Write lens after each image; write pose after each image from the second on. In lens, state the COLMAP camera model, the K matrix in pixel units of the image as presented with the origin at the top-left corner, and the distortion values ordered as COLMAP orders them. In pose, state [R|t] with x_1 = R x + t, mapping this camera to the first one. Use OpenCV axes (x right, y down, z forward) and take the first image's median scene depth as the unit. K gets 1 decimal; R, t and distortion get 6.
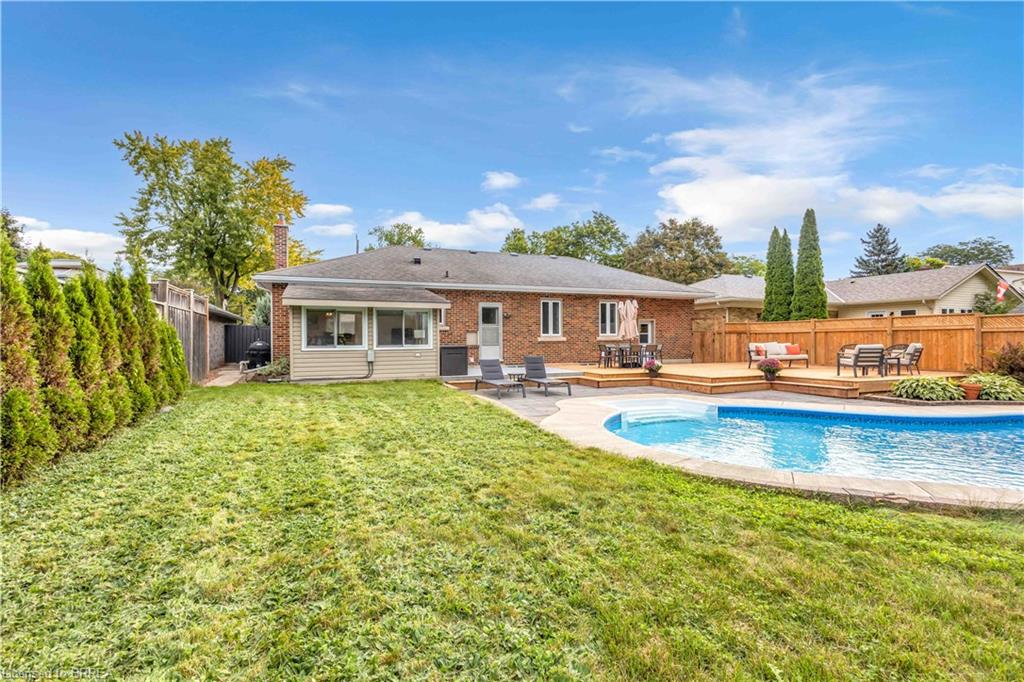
lens RADIAL K [[473.5, 0, 510.8], [0, 473.5, 341.3], [0, 0, 1]] dist [0.006917, -0.000601]
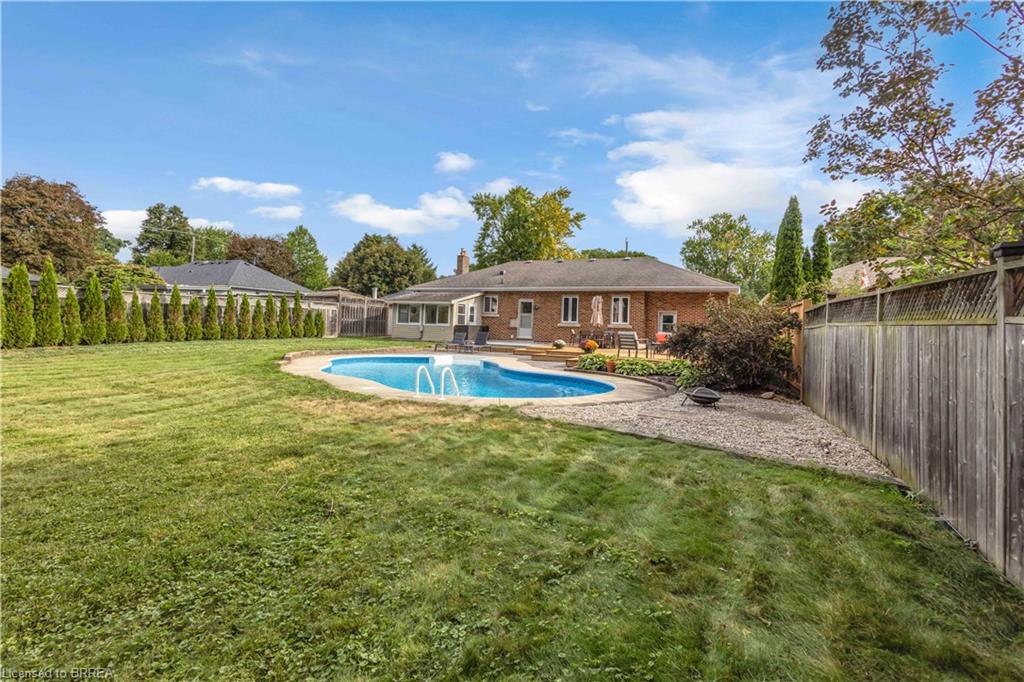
lens RADIAL K [[488.9, 0, 502.0], [0, 488.9, 327.4], [0, 0, 1]] dist [0.002010, -0.000122]
pose [[0.666078, 0.032805, -0.745160, 1.007930], [-0.039609, 0.999178, 0.008582, -0.002286], [0.744830, 0.023799, 0.666830, -0.080697]]
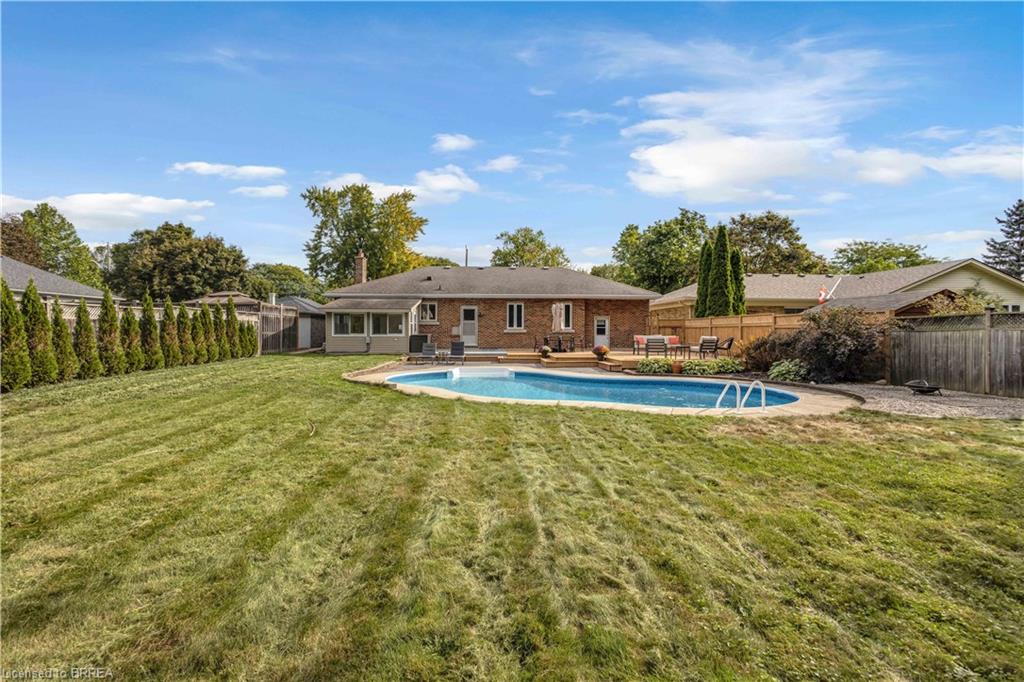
lens RADIAL K [[473.5, 0, 510.8], [0, 473.5, 341.3], [0, 0, 1]] dist [0.006917, -0.000601]
pose [[0.939851, 0.015998, -0.341211, 0.556017], [-0.009356, 0.999734, 0.021102, -0.003885], [0.341457, -0.016641, 0.939750, -0.327494]]
